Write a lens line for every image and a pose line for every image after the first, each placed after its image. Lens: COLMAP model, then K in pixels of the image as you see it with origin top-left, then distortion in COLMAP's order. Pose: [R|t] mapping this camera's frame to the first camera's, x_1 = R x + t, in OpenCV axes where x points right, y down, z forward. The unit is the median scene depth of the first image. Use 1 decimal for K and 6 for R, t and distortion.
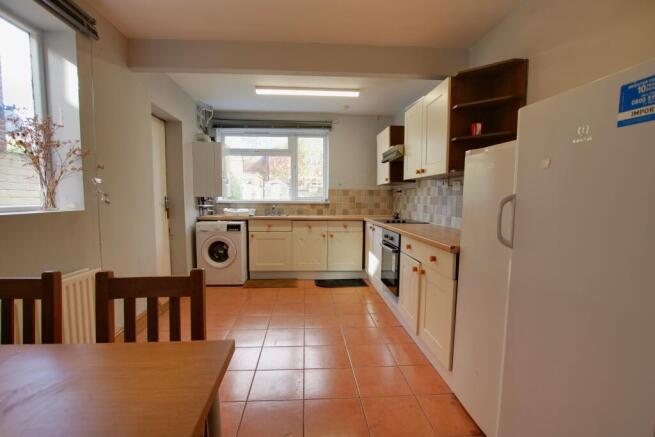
lens RADIAL K [[302.5, 0, 322.7], [0, 302.5, 220.1], [0, 0, 1]] dist [-0.003944, -0.000217]
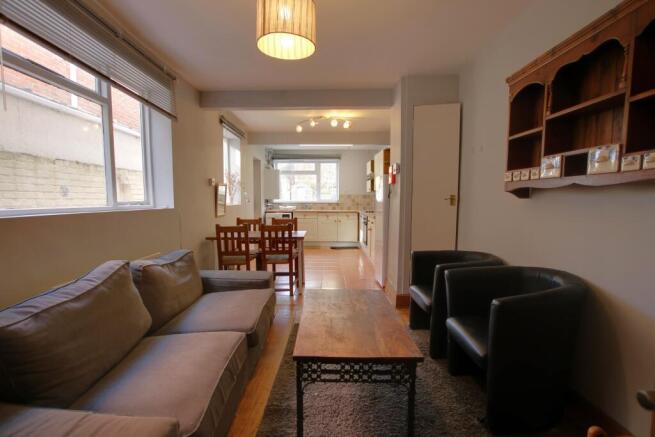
lens RADIAL K [[302.5, 0, 327.9], [0, 302.5, 218.9], [0, 0, 1]] dist [-0.003944, -0.000217]
pose [[0.998309, 0.000931, -0.058120, 0.058647], [-0.001541, 0.999944, -0.010452, 0.054017], [0.058107, 0.010524, 0.998255, -0.715500]]
